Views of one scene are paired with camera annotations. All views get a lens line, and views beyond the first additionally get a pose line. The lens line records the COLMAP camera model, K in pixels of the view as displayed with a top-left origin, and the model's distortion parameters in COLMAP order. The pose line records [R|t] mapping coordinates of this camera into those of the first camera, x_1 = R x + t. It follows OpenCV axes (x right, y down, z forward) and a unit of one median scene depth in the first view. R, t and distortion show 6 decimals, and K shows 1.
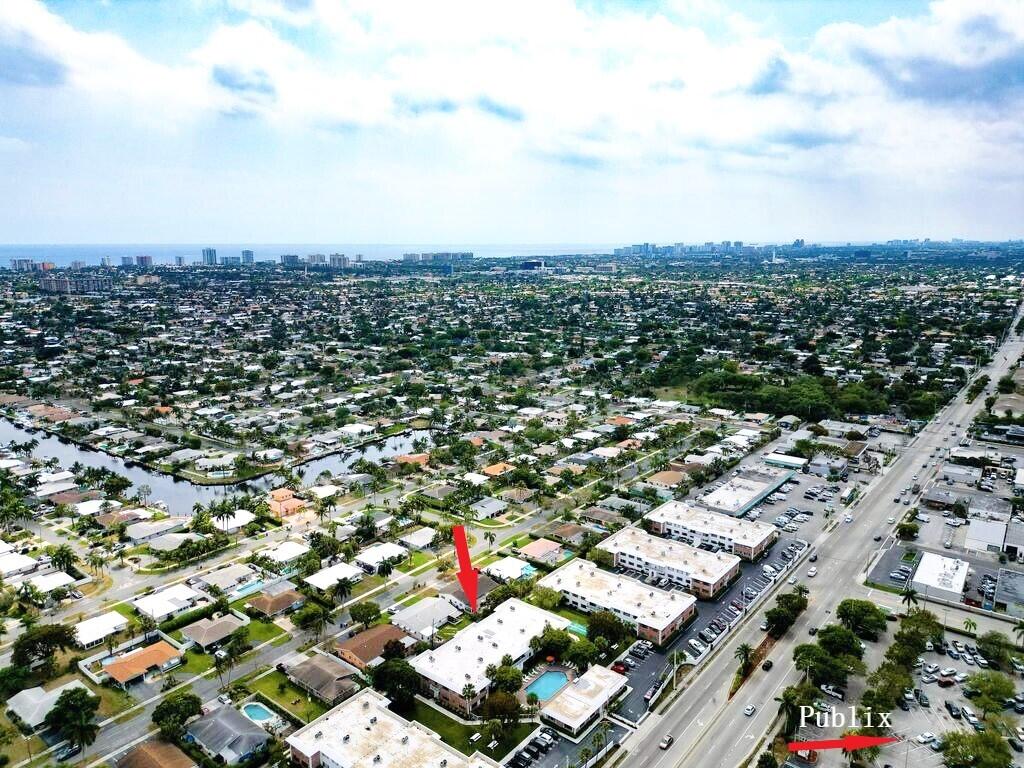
lens RADIAL K [[712.2, 0, 508.1], [0, 712.2, 378.1], [0, 0, 1]] dist [0.068856, -0.018456]
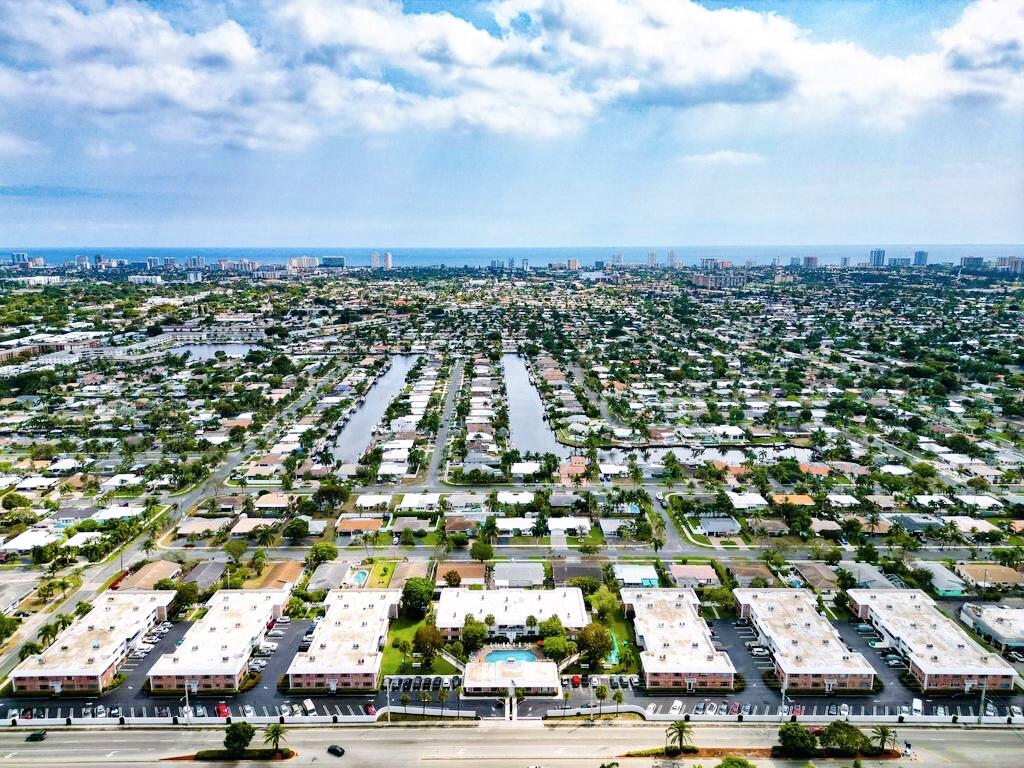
lens RADIAL K [[712.2, 0, 511.5], [0, 712.2, 388.7], [0, 0, 1]] dist [0.068856, -0.018456]
pose [[0.642382, 0.161800, -0.749110, 0.456934], [-0.152221, 0.984922, 0.082199, -0.030935], [0.751115, 0.061227, 0.657326, 0.161246]]
